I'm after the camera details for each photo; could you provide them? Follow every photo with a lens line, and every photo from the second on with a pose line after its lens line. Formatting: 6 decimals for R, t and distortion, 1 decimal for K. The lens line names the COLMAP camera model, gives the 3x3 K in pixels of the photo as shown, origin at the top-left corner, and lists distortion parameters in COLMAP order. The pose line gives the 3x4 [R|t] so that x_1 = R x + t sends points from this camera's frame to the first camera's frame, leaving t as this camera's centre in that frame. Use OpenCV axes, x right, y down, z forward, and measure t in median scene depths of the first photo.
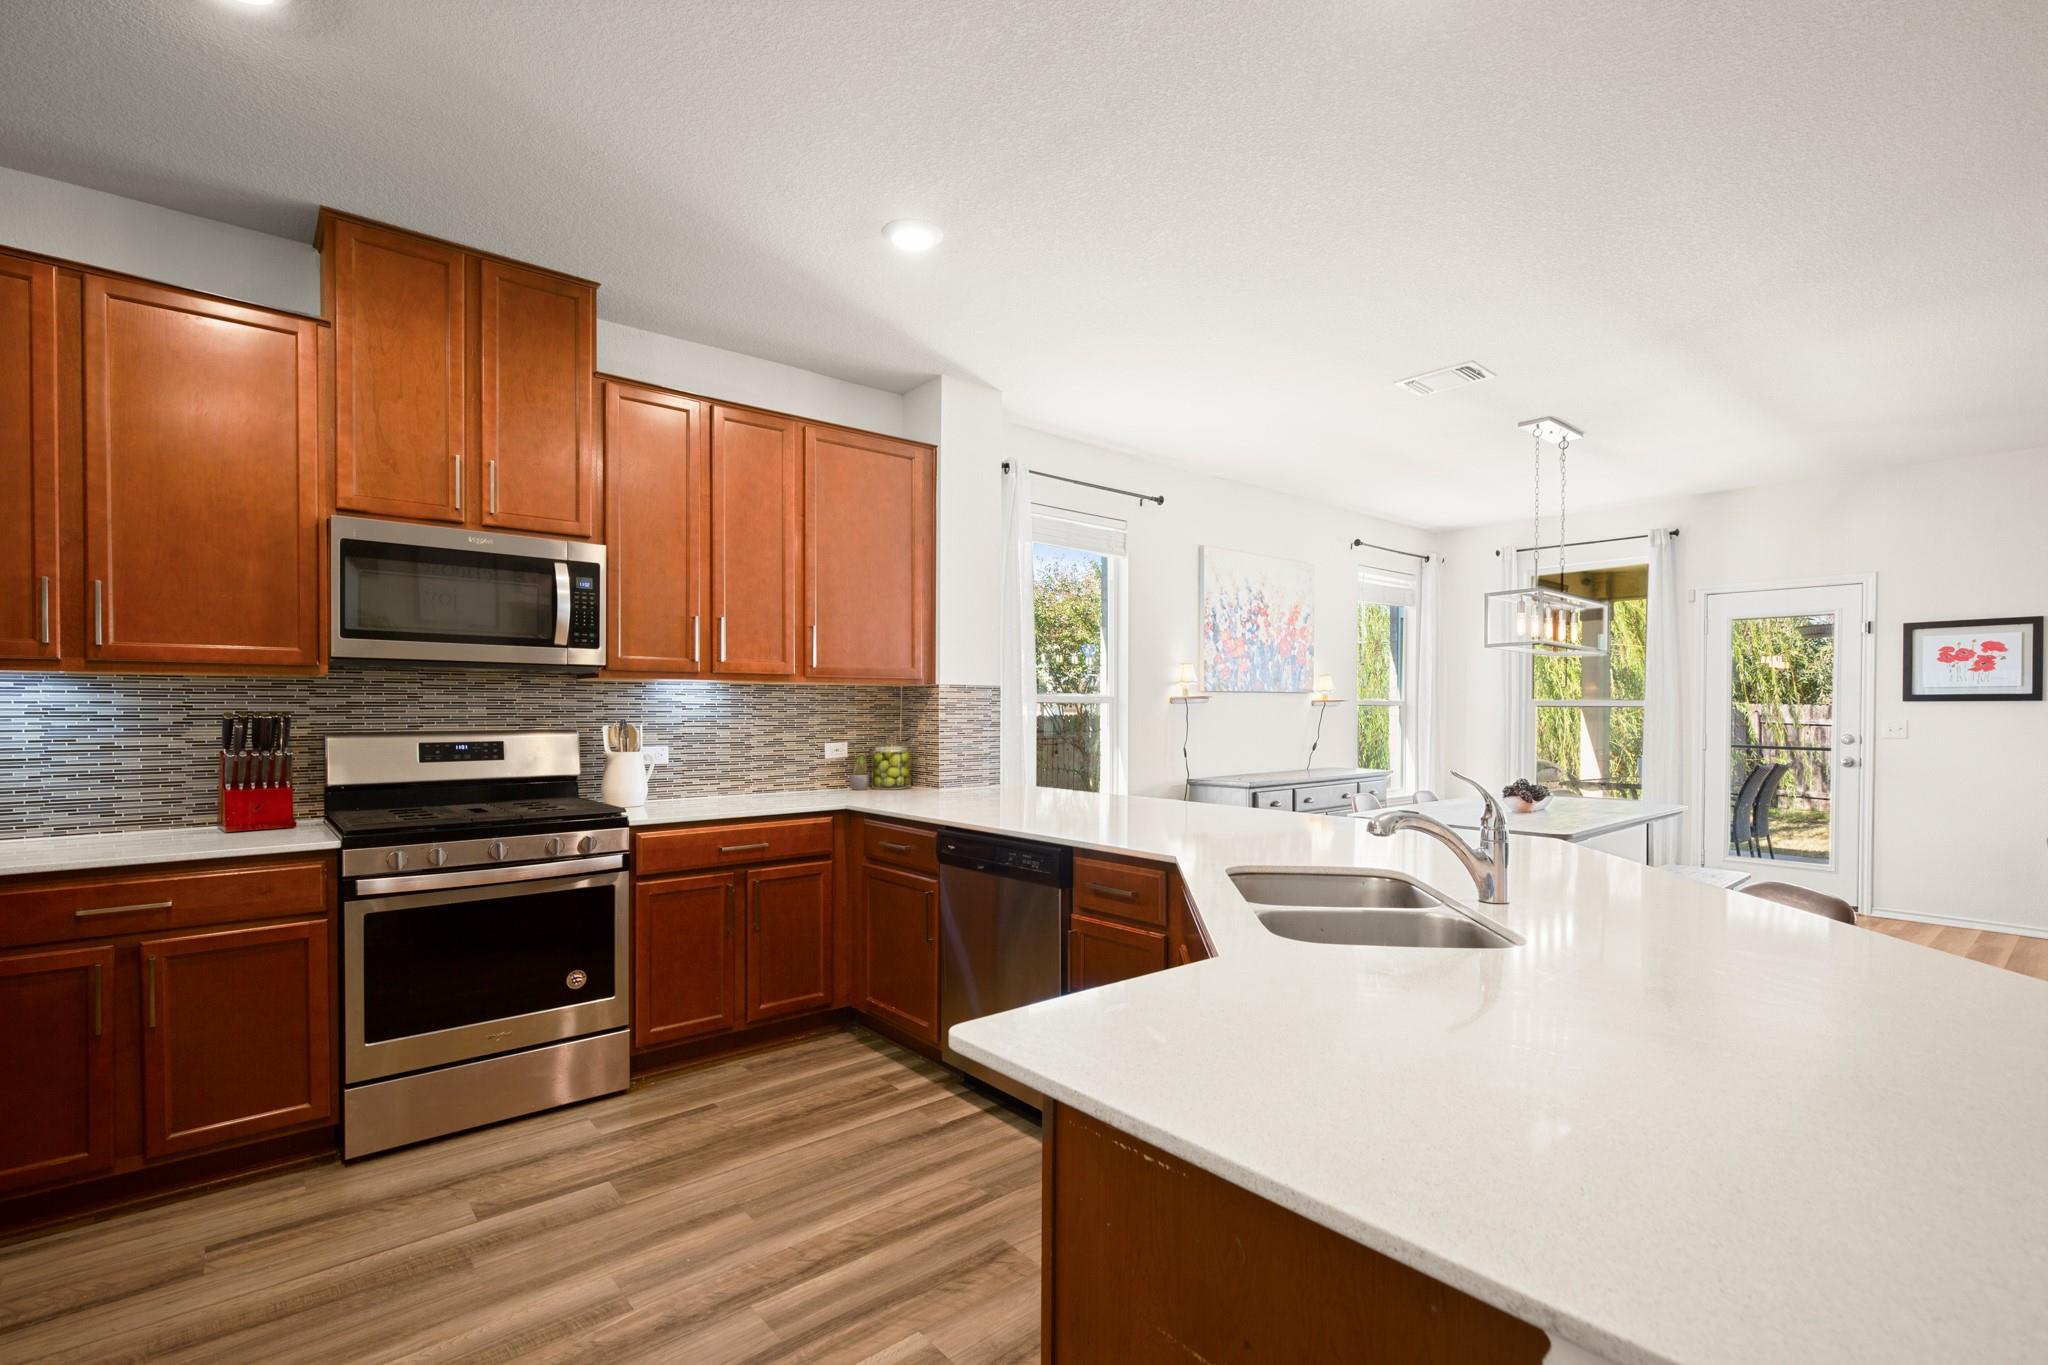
lens RADIAL K [[960.1, 0, 1048.6], [0, 960.1, 697.7], [0, 0, 1]] dist [0.000002, 0.000524]
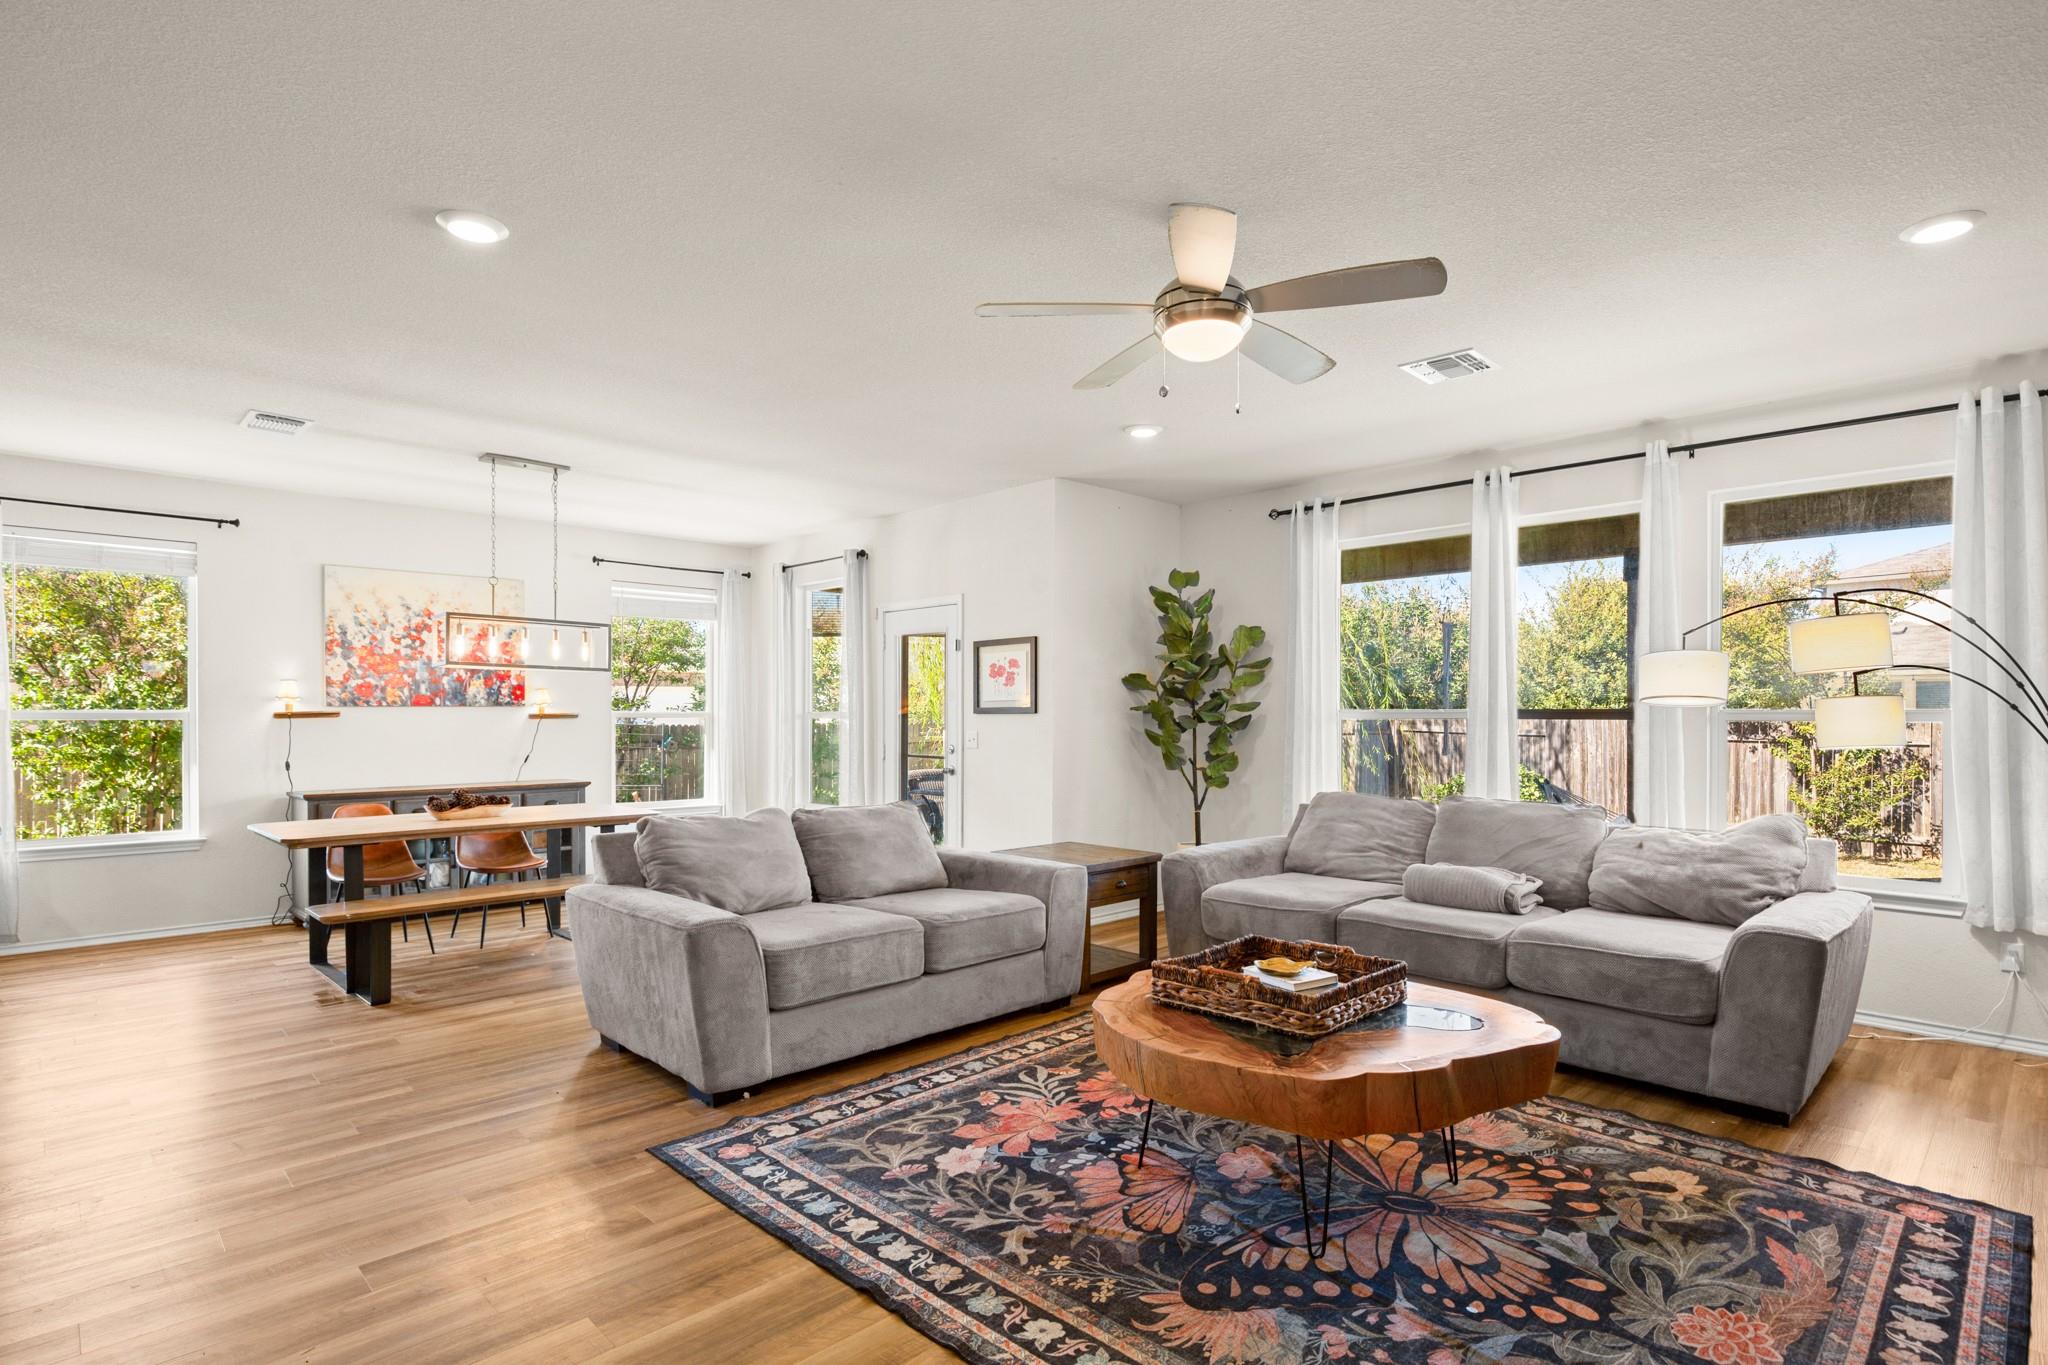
lens RADIAL K [[1015.9, 0, 1022.2], [0, 1015.9, 712.7], [0, 0, 1]] dist [-0.000008, -0.000052]
pose [[0.999572, -0.001795, 0.029199, 1.254861], [0.001499, 0.999947, 0.010138, -0.013685], [-0.029216, -0.010090, 0.999522, -0.166356]]
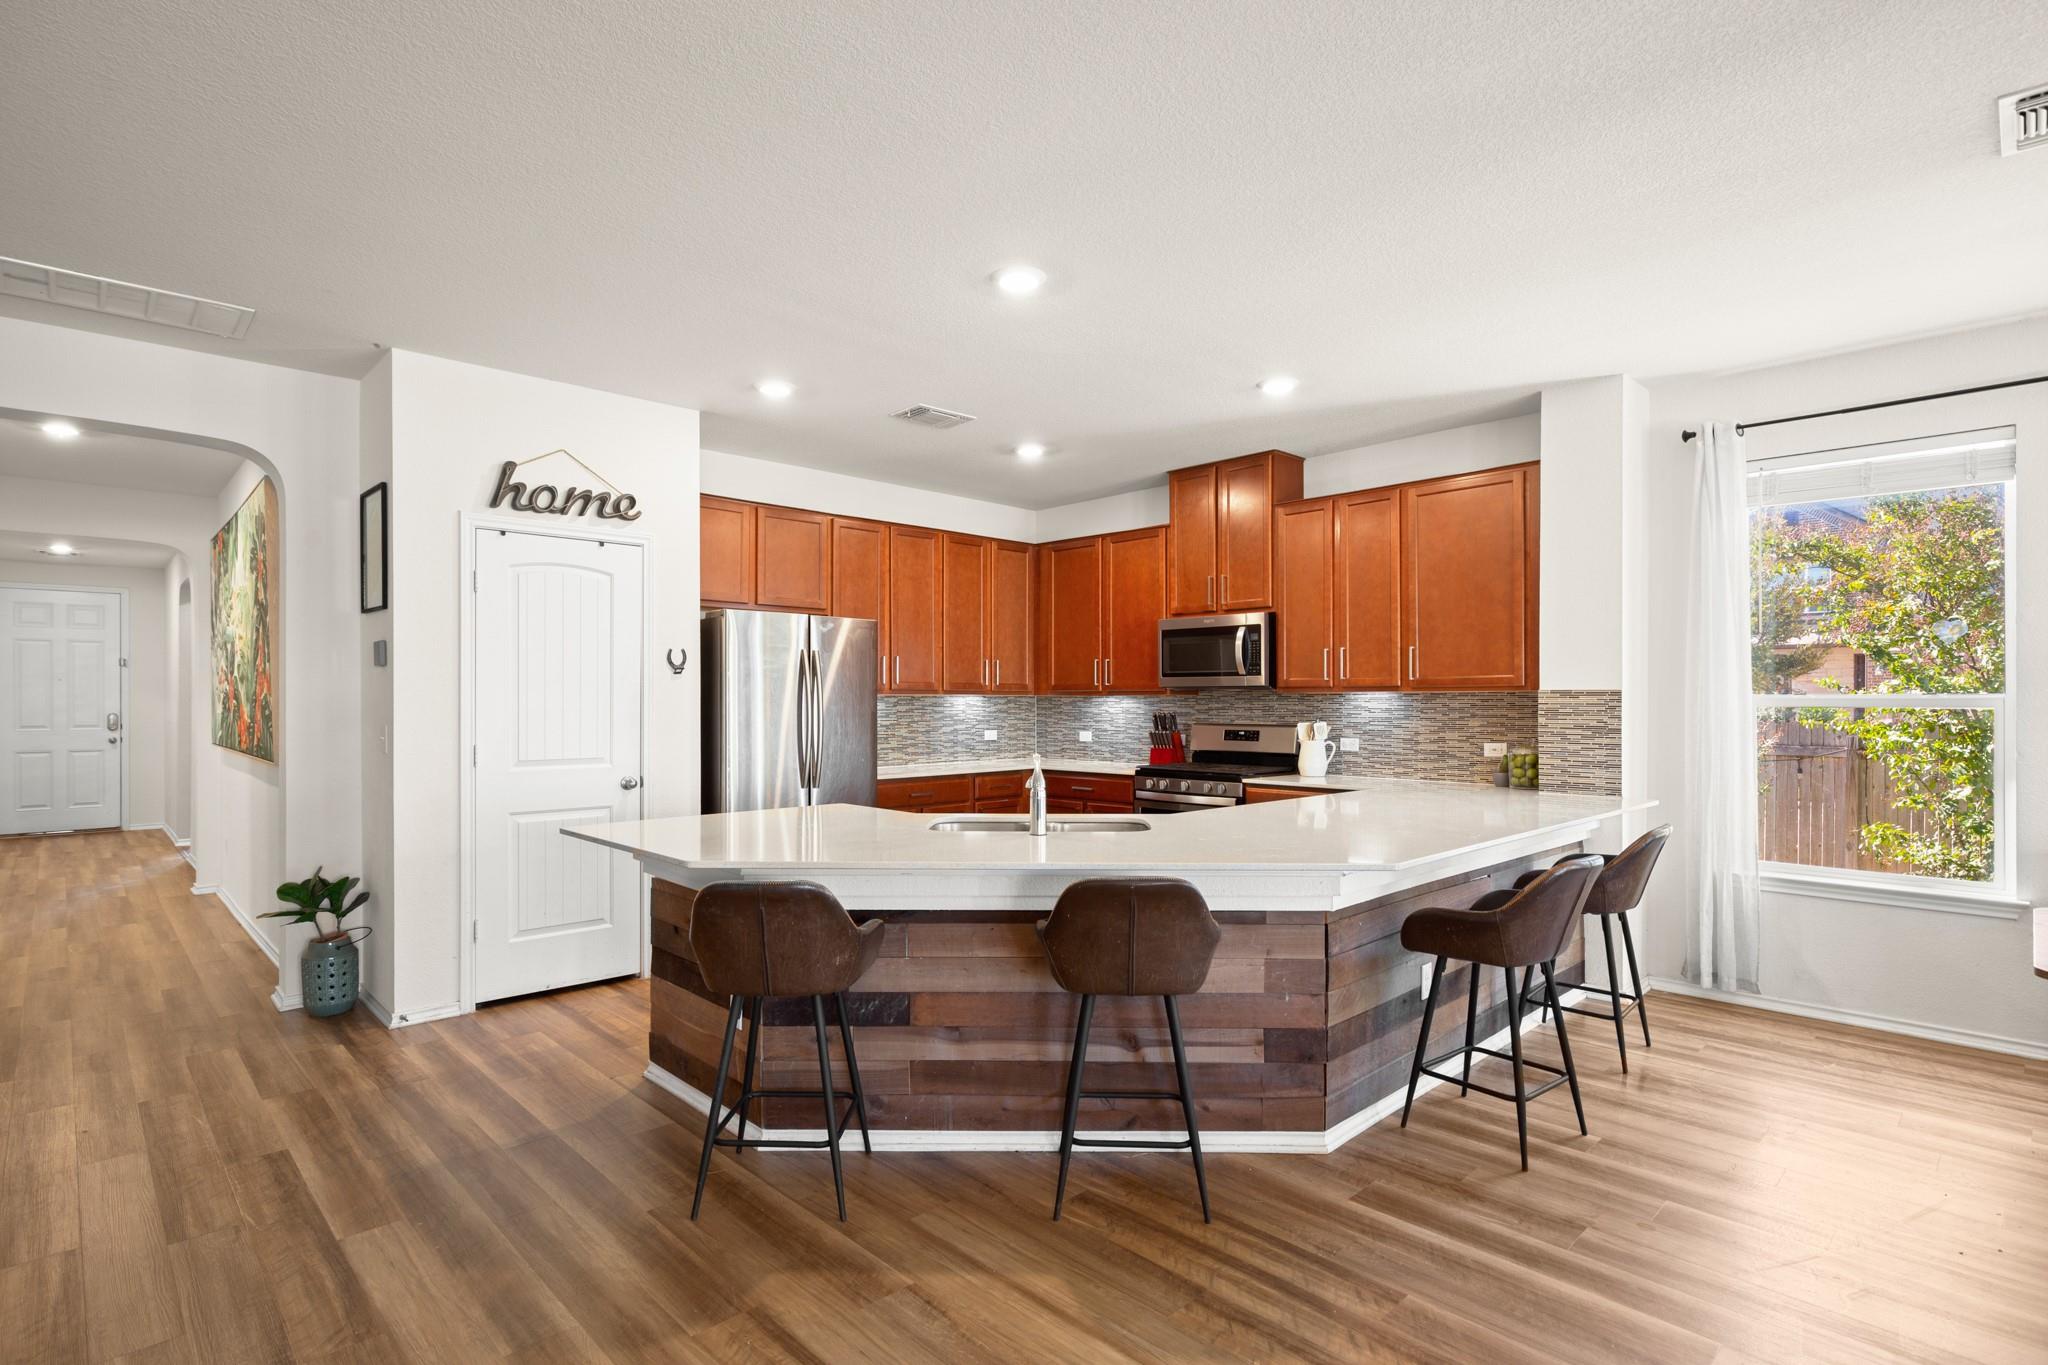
lens RADIAL K [[1006.9, 0, 1030.8], [0, 1006.9, 697.5], [0, 0, 1]] dist [-0.001528, -0.000025]
pose [[0.030212, -0.006459, -0.999523, 0.972918], [0.010781, 0.999923, -0.006136, -0.005351], [0.999485, -0.010590, 0.030280, 0.435120]]
